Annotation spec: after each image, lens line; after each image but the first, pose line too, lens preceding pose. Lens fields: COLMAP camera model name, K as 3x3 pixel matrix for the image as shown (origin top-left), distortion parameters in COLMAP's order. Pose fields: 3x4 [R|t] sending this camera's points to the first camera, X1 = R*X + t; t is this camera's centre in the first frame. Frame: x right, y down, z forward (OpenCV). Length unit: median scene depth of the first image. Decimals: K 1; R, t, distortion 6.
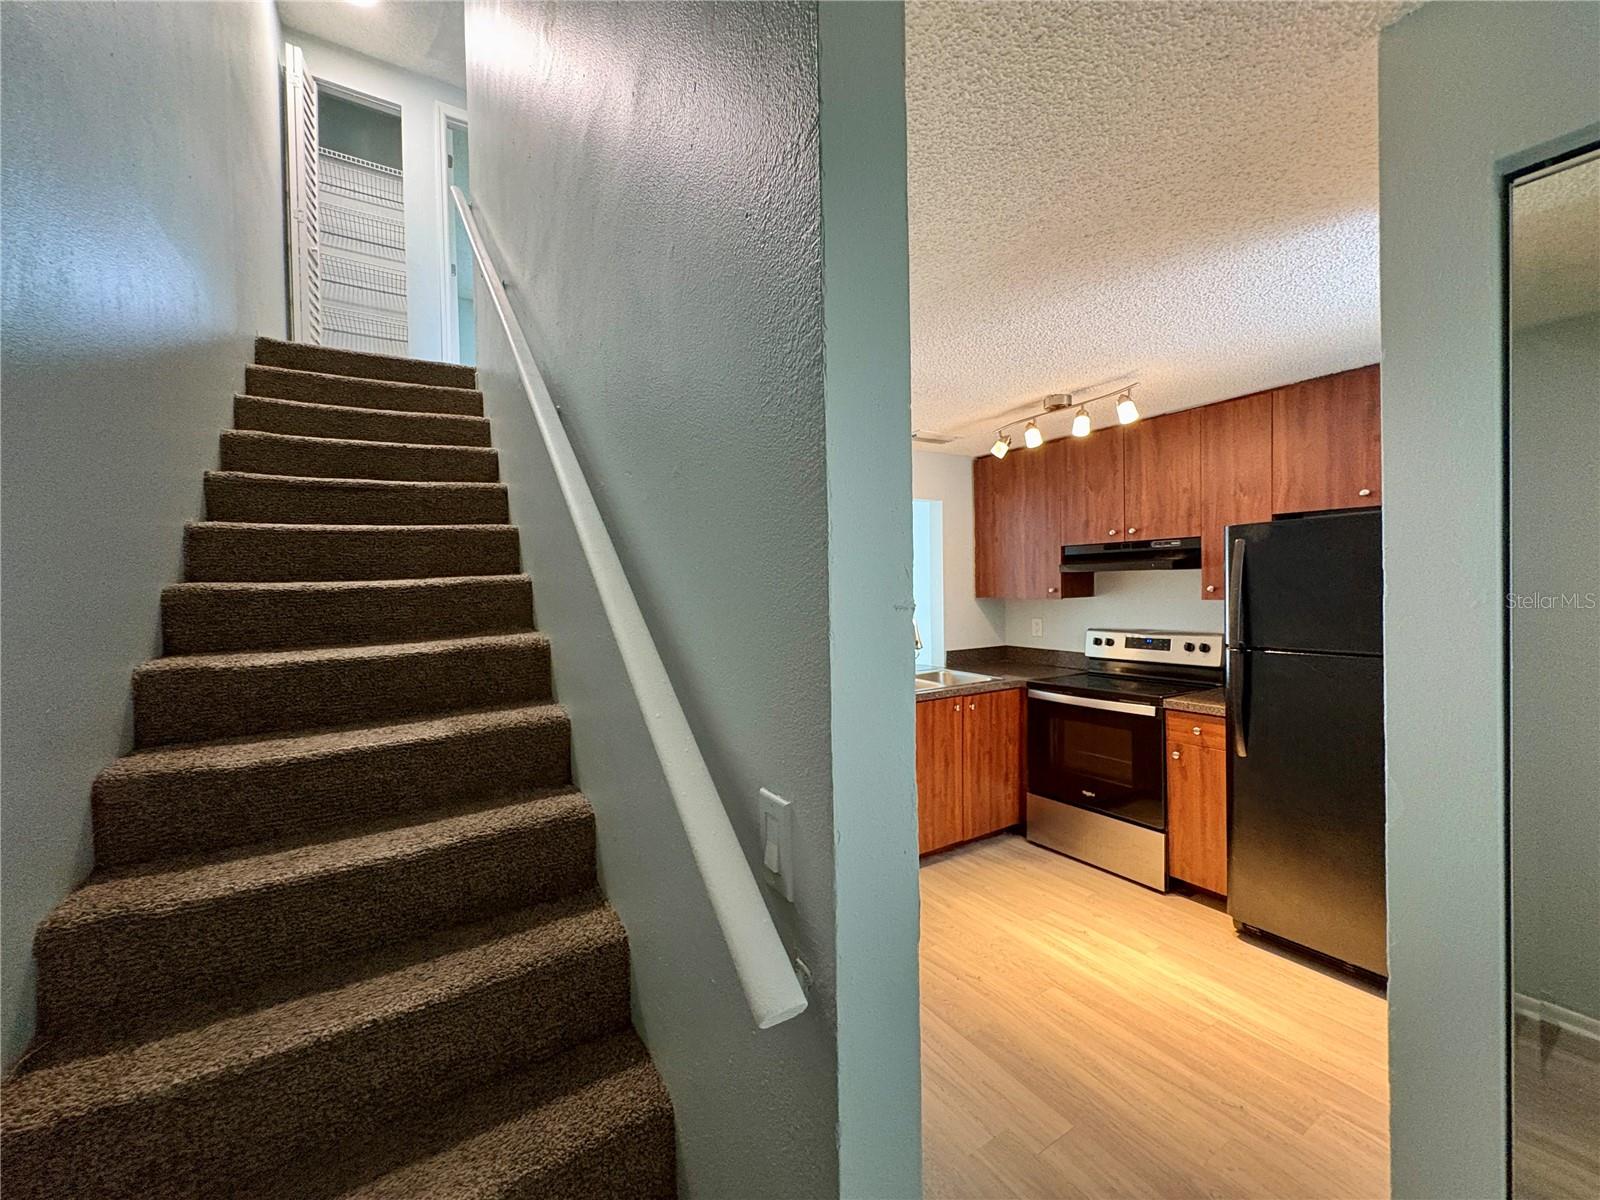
lens RADIAL K [[635.5, 0, 799.9], [0, 635.5, 595.4], [0, 0, 1]] dist [-0.000606, -0.000254]
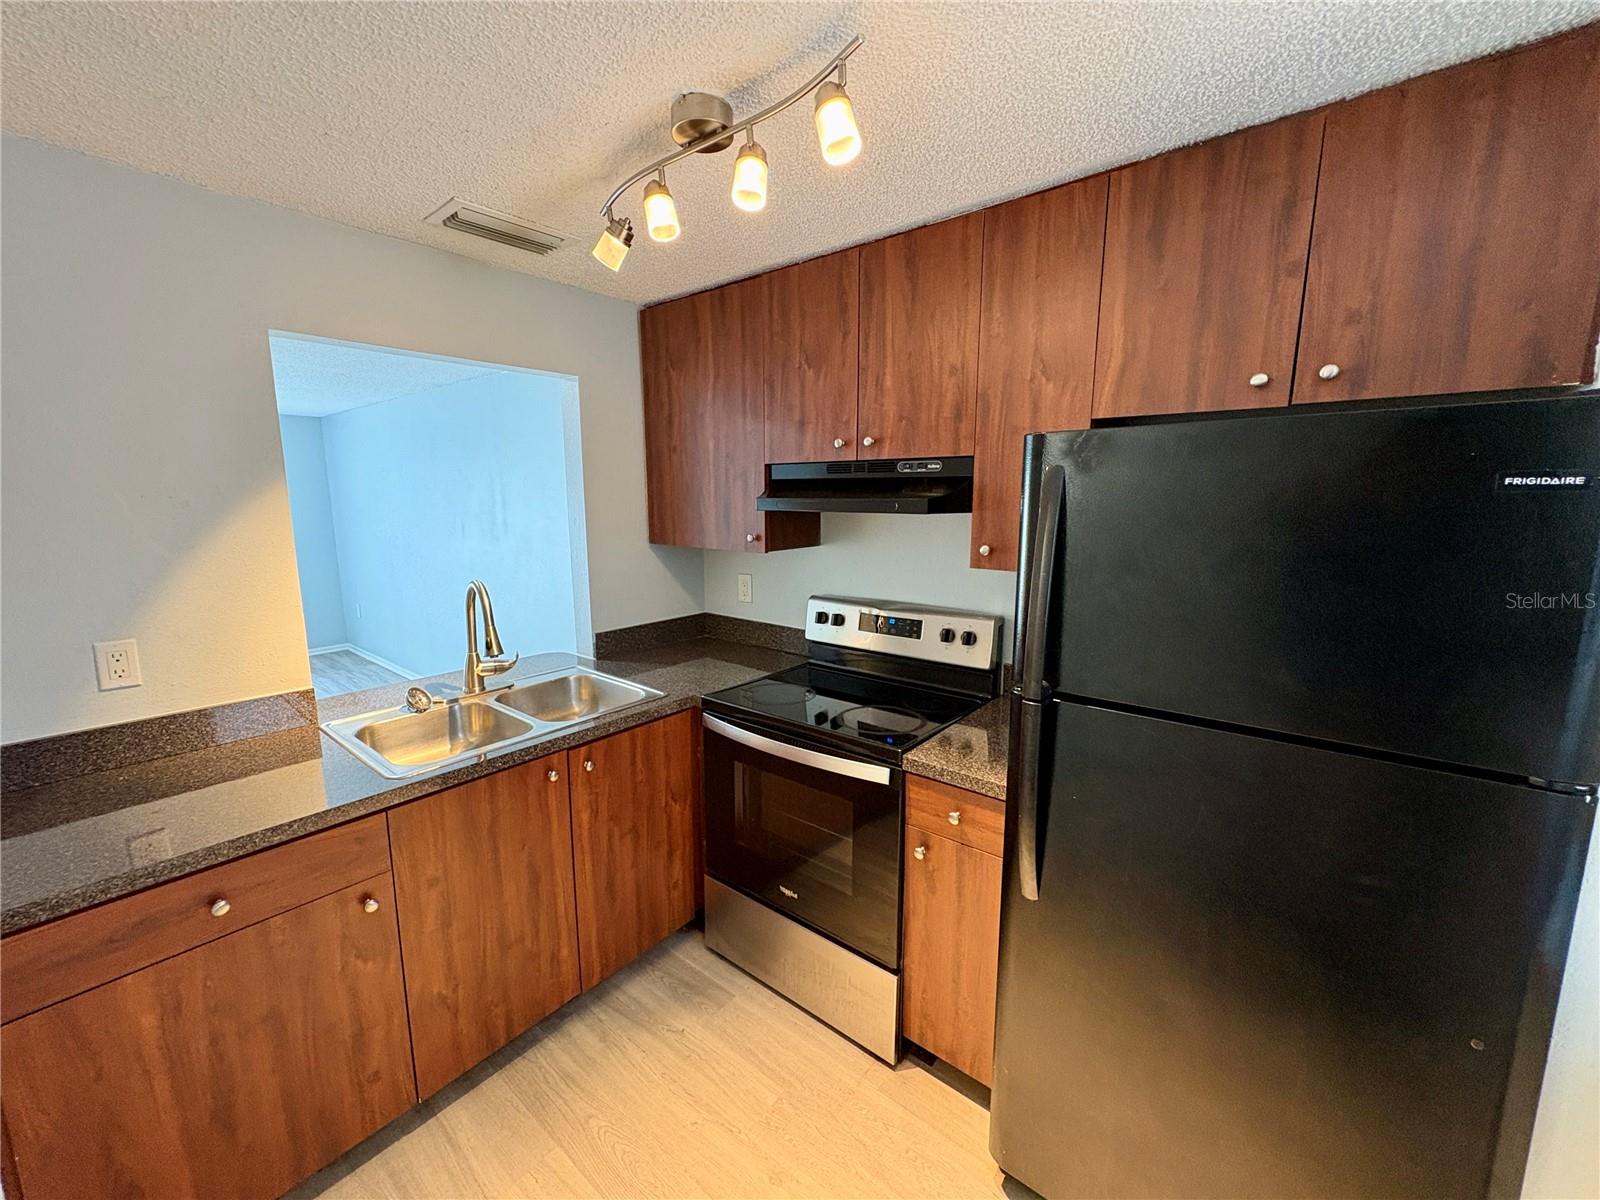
lens RADIAL K [[635.5, 0, 799.9], [0, 635.5, 595.4], [0, 0, 1]] dist [-0.000606, -0.000254]
pose [[0.947987, -0.035933, 0.316276, 0.280450], [-0.008915, 0.990221, 0.139223, -0.043883], [-0.318186, -0.134801, 0.938396, 0.467329]]
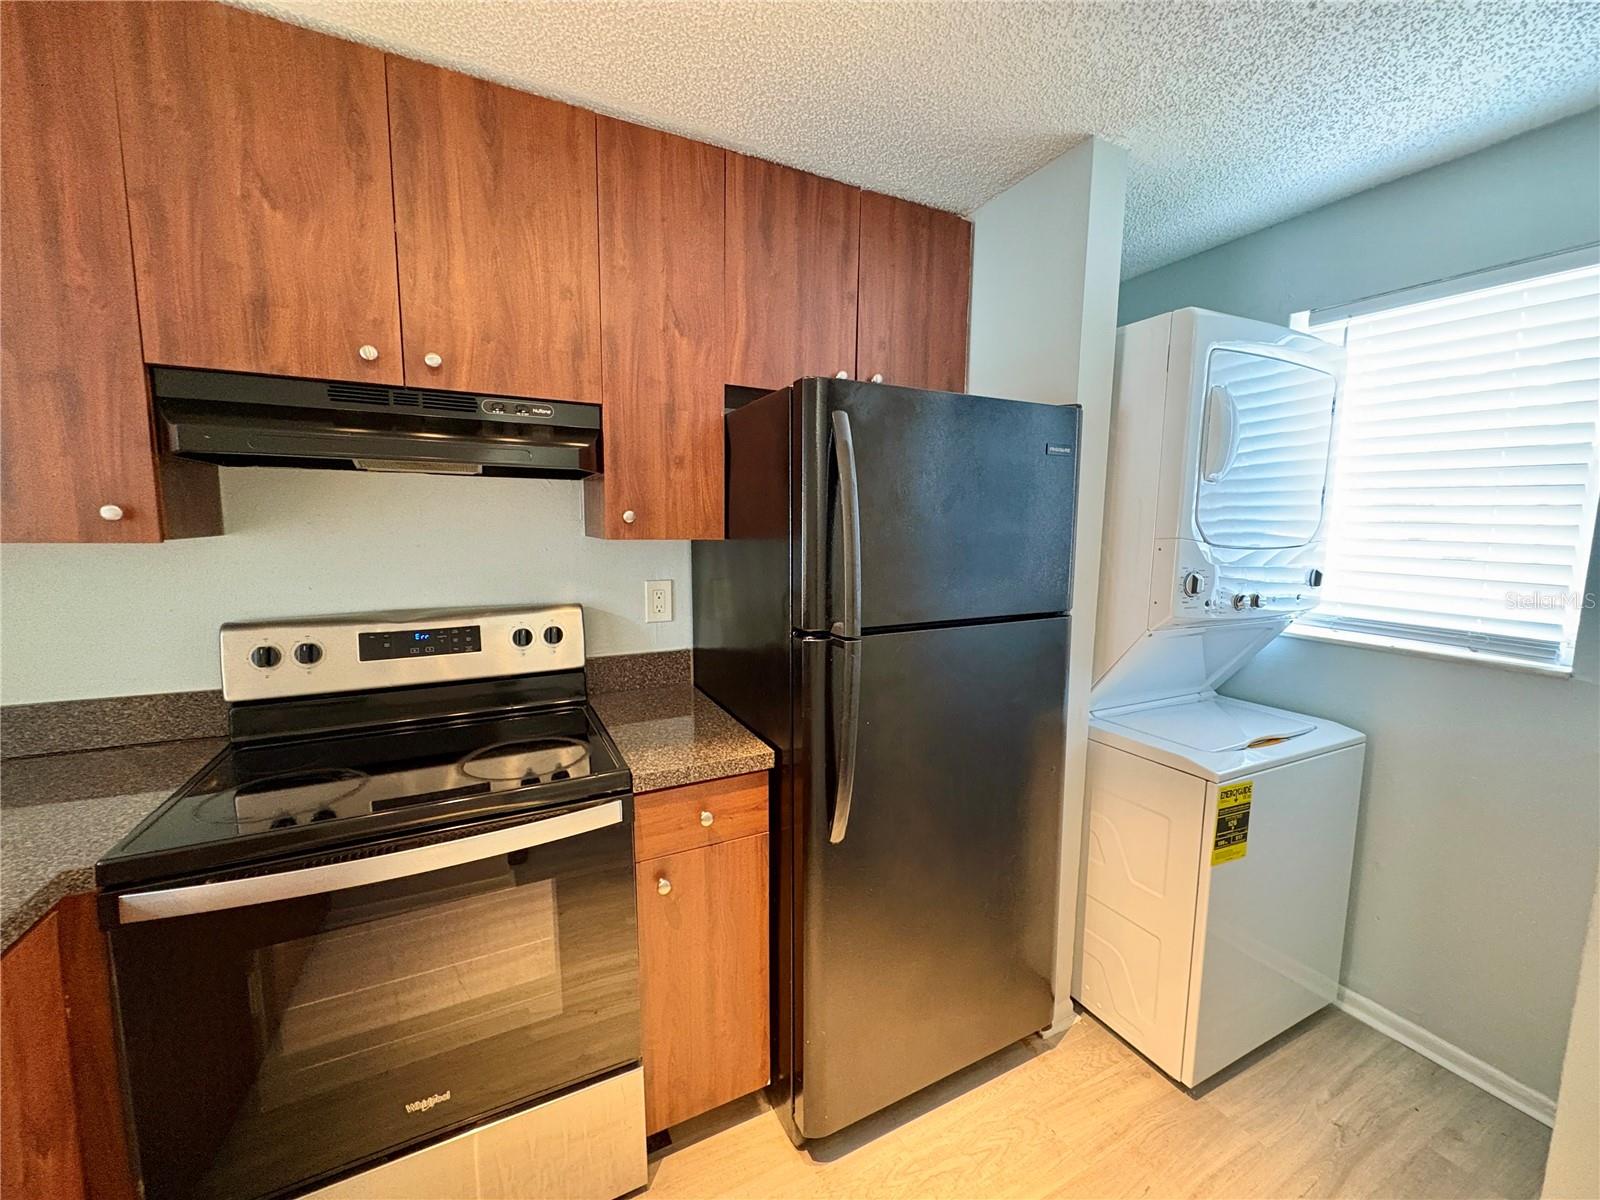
lens RADIAL K [[635.5, 0, 799.9], [0, 635.5, 595.4], [0, 0, 1]] dist [-0.000606, -0.000254]
pose [[0.091023, -0.095614, 0.991248, 0.152375], [0.002699, 0.995400, 0.095767, 0.003137], [-0.995845, -0.006041, 0.090862, 0.750025]]
